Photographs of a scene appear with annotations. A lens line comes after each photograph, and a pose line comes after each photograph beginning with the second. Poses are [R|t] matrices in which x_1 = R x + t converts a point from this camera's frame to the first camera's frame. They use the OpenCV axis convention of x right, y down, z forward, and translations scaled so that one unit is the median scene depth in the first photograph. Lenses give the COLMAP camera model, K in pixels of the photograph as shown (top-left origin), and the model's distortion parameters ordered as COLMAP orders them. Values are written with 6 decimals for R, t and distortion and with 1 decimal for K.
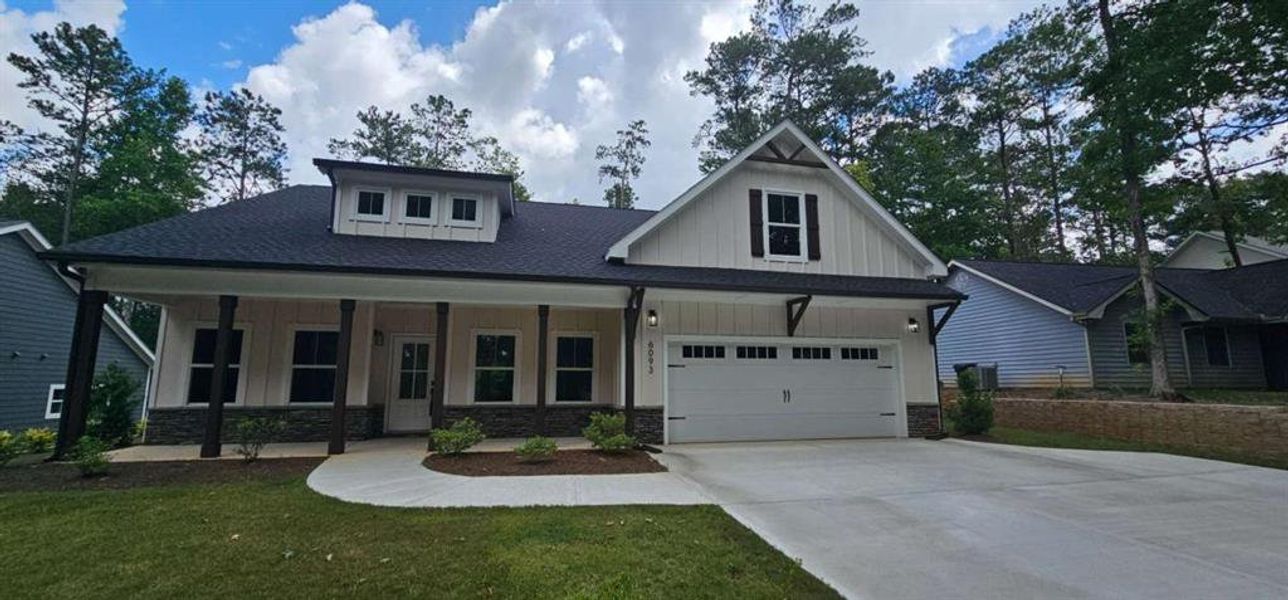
lens RADIAL K [[531.8, 0, 641.1], [0, 531.8, 302.8], [0, 0, 1]] dist [-0.001437, 0.000014]
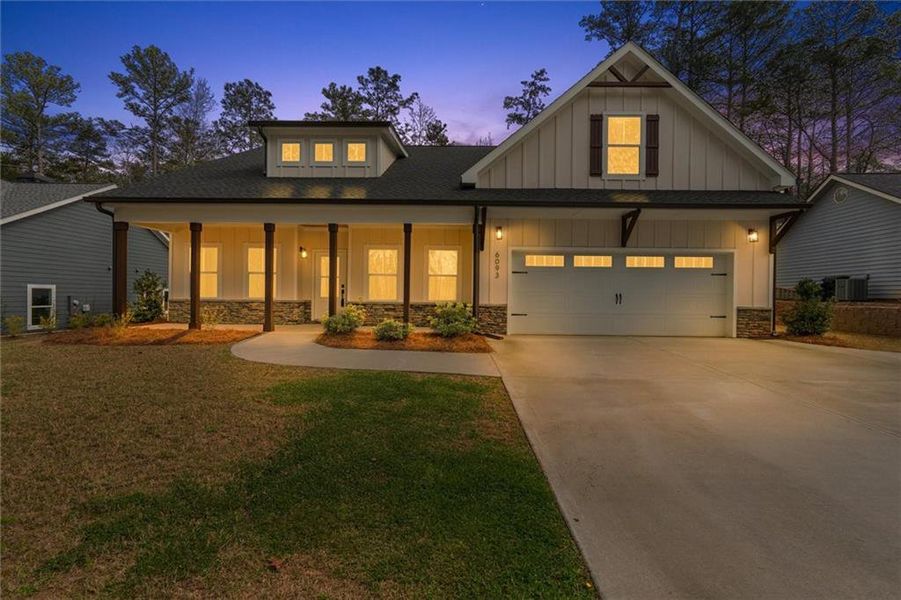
lens RADIAL K [[413.5, 0, 450.5], [0, 413.5, 300.0], [0, 0, 1]] dist [-0.001215, 0.000301]
pose [[0.968680, 0.014011, -0.247917, 0.138695], [0.025352, 0.987609, 0.154874, 0.027865], [0.247015, -0.156308, 0.956322, 0.039895]]
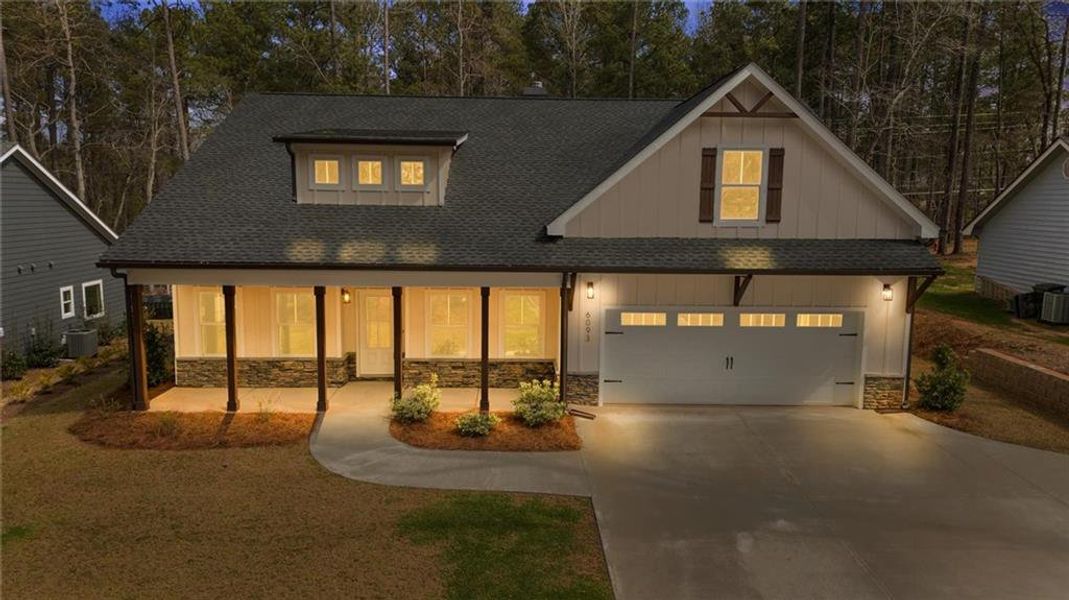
lens RADIAL K [[753.9, 0, 532.6], [0, 753.9, 303.2], [0, 0, 1]] dist [0.103890, -0.125643]
pose [[0.977894, 0.040309, -0.205180, 0.196346], [0.020092, 0.958590, 0.284081, -0.336710], [0.208134, -0.281924, 0.936589, -0.372424]]
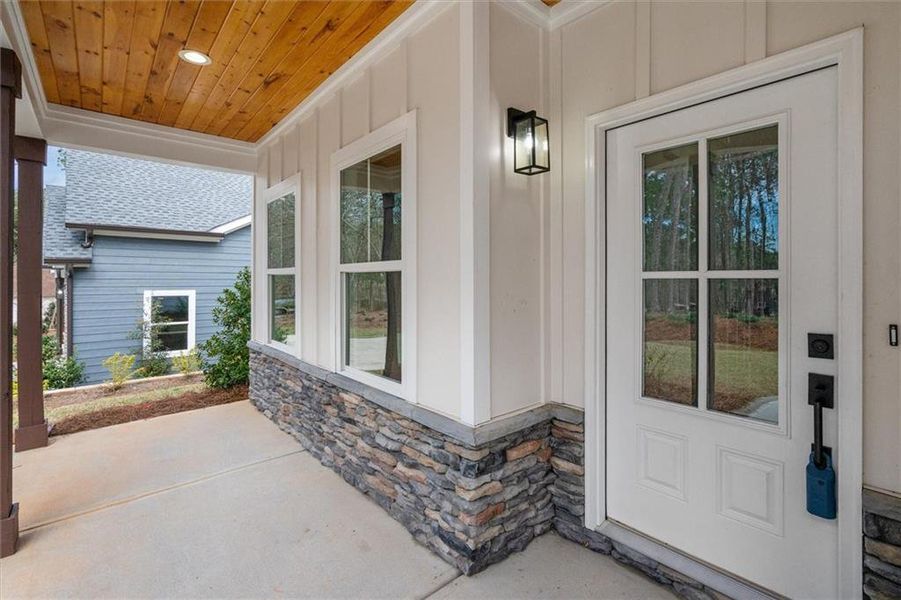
lens RADIAL K [[420.8, 0, 452.3], [0, 420.8, 284.2], [0, 0, 1]] dist [-0.001003, 0.000706]
pose [[0.453721, 0.008592, -0.891102, -0.318208], [0.136529, 0.987478, 0.079037, 0.103456], [0.880623, -0.157522, 0.446866, 0.819879]]
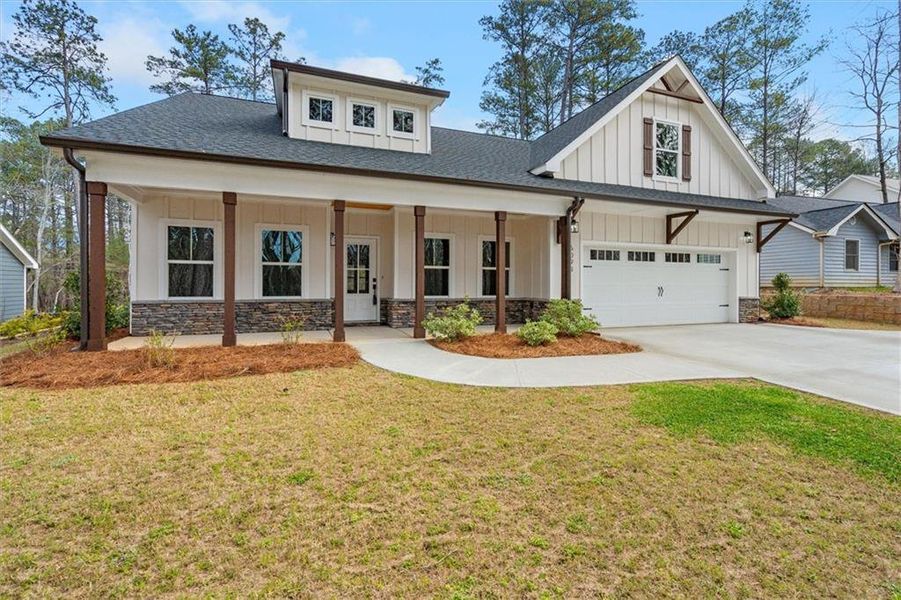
lens RADIAL K [[420.8, 0, 452.3], [0, 420.8, 284.2], [0, 0, 1]] dist [-0.001003, 0.000706]
pose [[0.990527, 0.003301, 0.137277, -0.342233], [-0.023699, 0.988819, 0.147226, 0.023344], [-0.135256, -0.149085, 0.979530, 0.092582]]
